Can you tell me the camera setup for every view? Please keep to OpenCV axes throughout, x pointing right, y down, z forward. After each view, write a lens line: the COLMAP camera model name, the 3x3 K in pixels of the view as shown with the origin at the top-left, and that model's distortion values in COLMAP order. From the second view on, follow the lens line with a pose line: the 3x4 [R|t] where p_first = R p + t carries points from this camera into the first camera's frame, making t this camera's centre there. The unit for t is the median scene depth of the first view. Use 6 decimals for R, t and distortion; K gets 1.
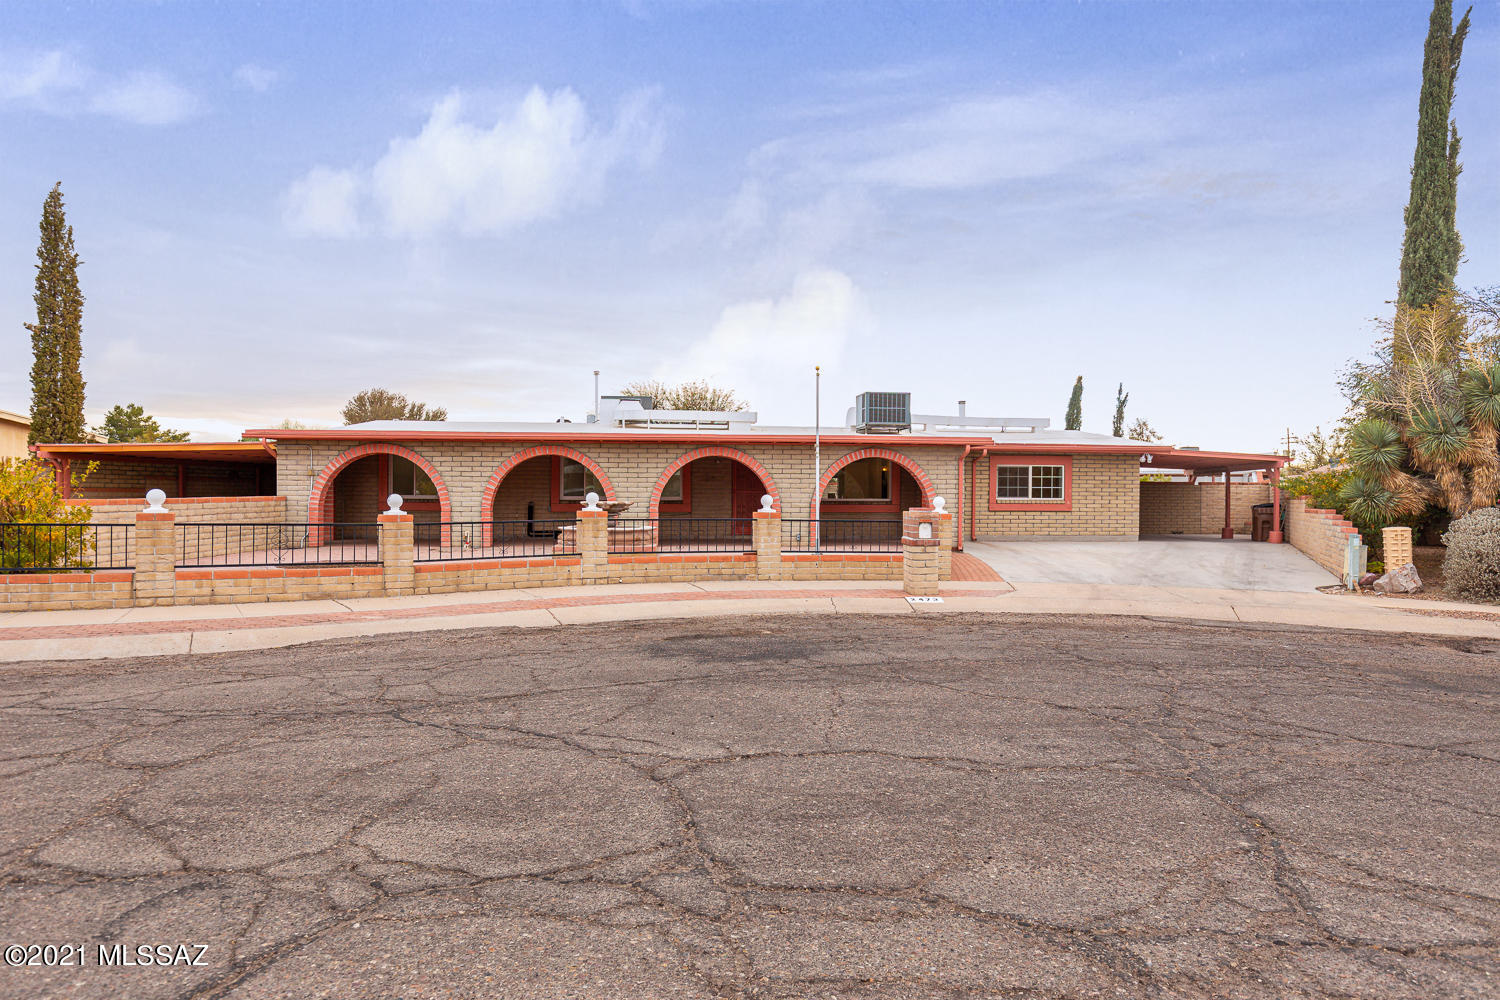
lens RADIAL K [[942.3, 0, 750.0], [0, 942.3, 500.0], [0, 0, 1]] dist [0.003194, -0.000181]
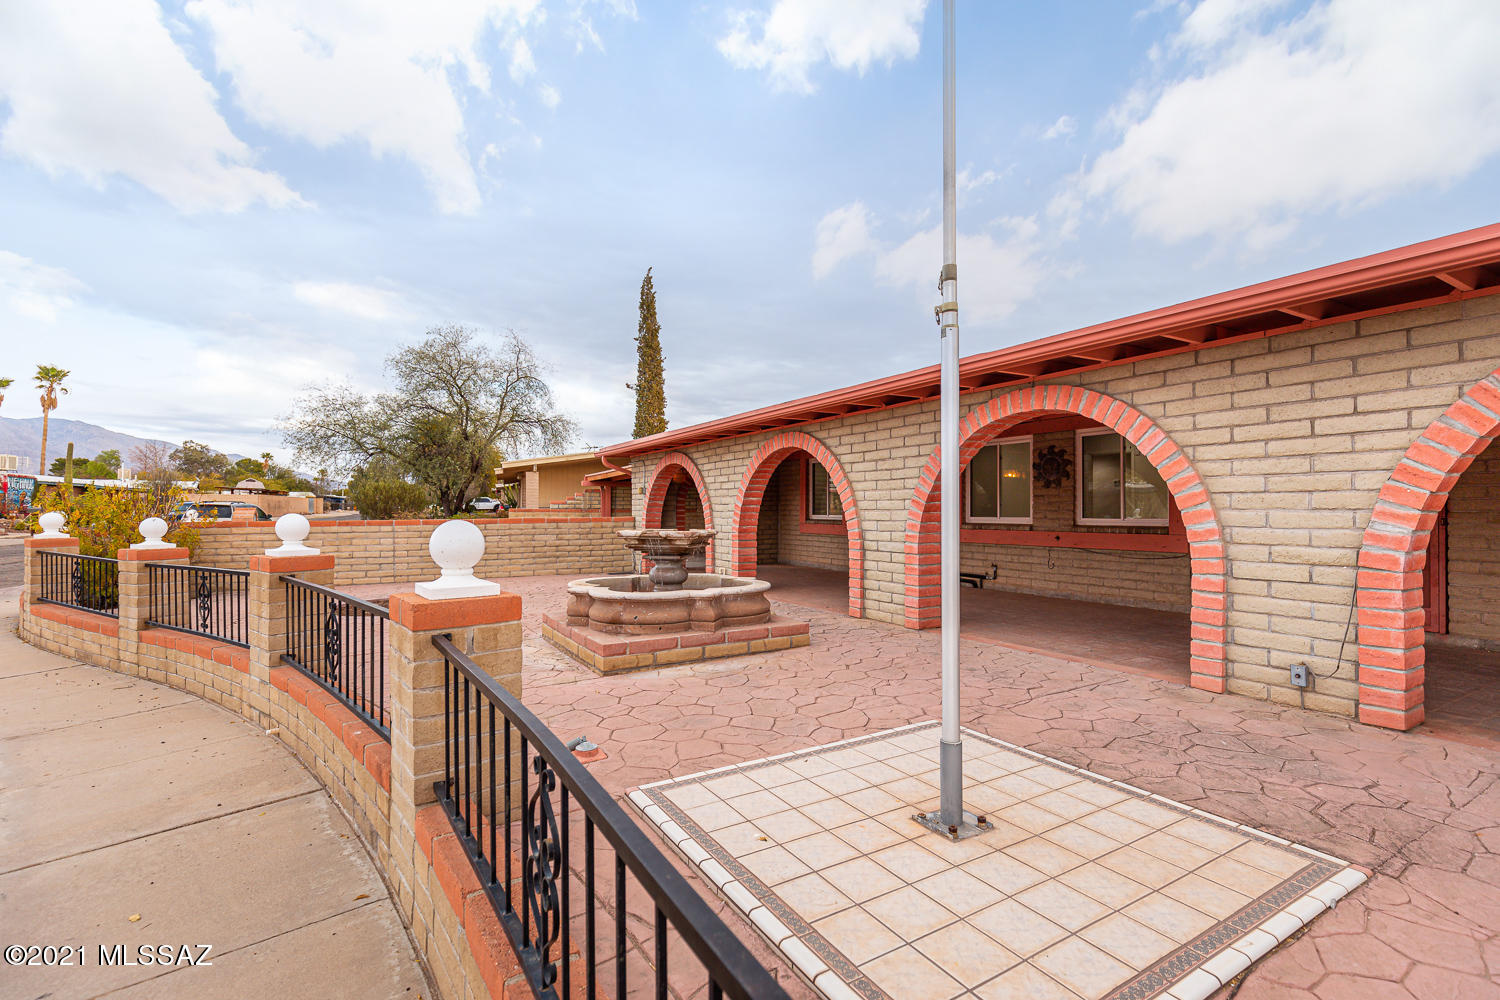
lens RADIAL K [[677.9, 0, 756.4], [0, 677.9, 499.0], [0, 0, 1]] dist [0.004764, -0.000116]
pose [[0.432991, -0.020808, -0.901158, 0.160059], [-0.001776, 0.999712, -0.023937, -0.005580], [0.901396, 0.011965, 0.432830, 0.783090]]
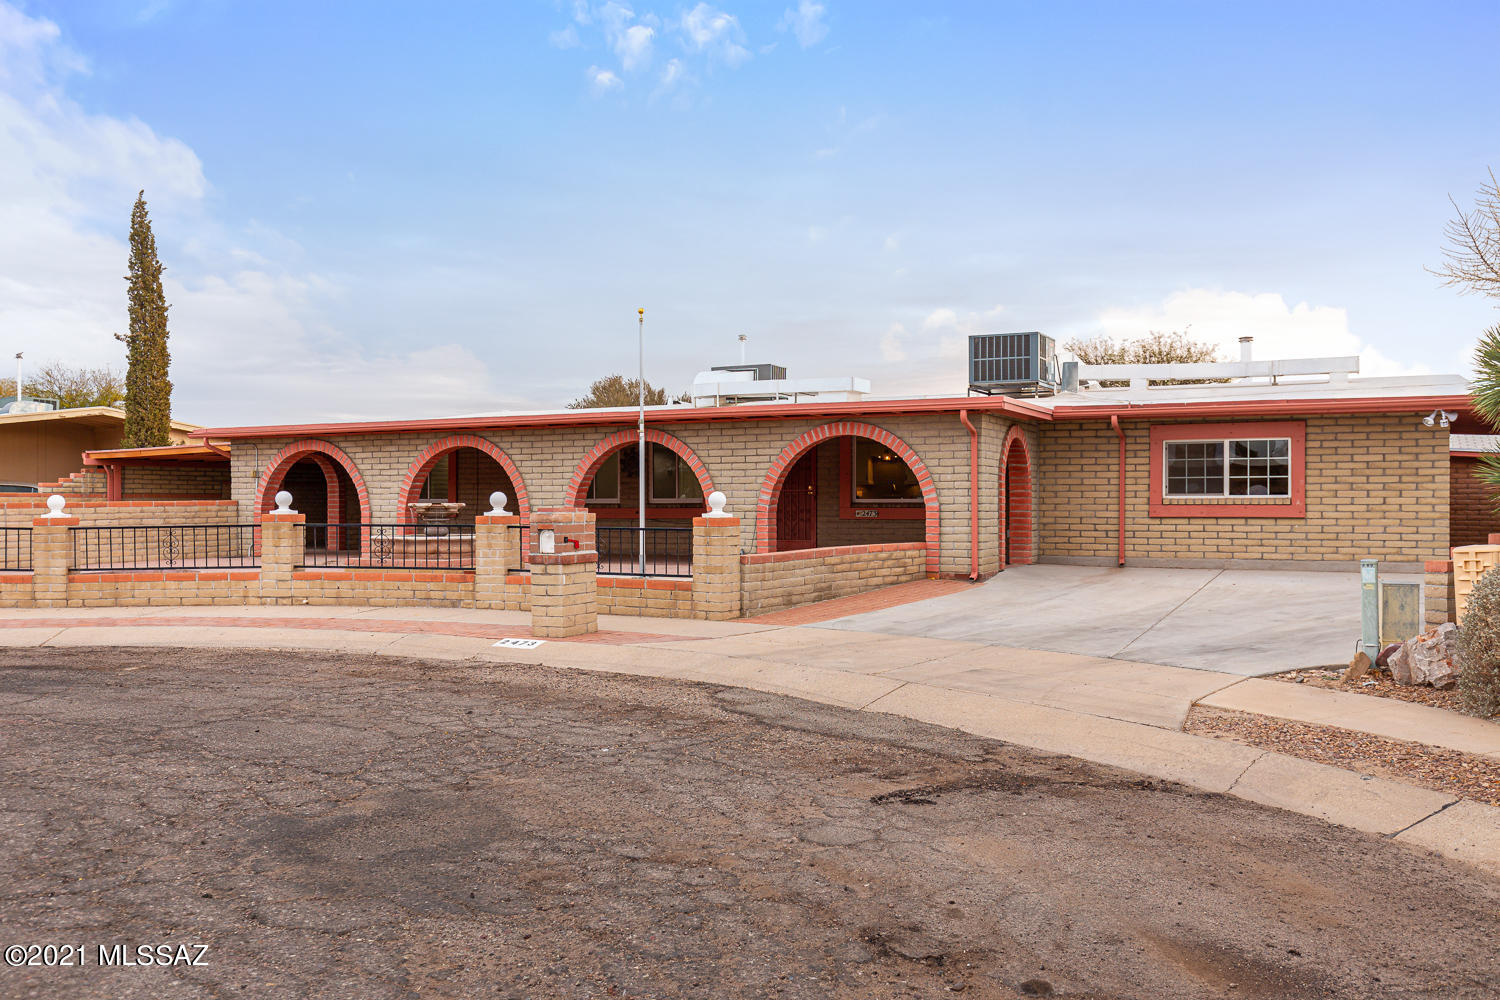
lens RADIAL K [[1245.0, 0, 750.0], [0, 1245.0, 500.0], [0, 0, 1]] dist [0.002158, 0.002481]
pose [[0.849693, -0.007973, -0.527217, 0.545877], [0.003914, 0.999954, -0.008813, 0.007805], [0.527263, 0.005424, 0.849685, 0.223573]]
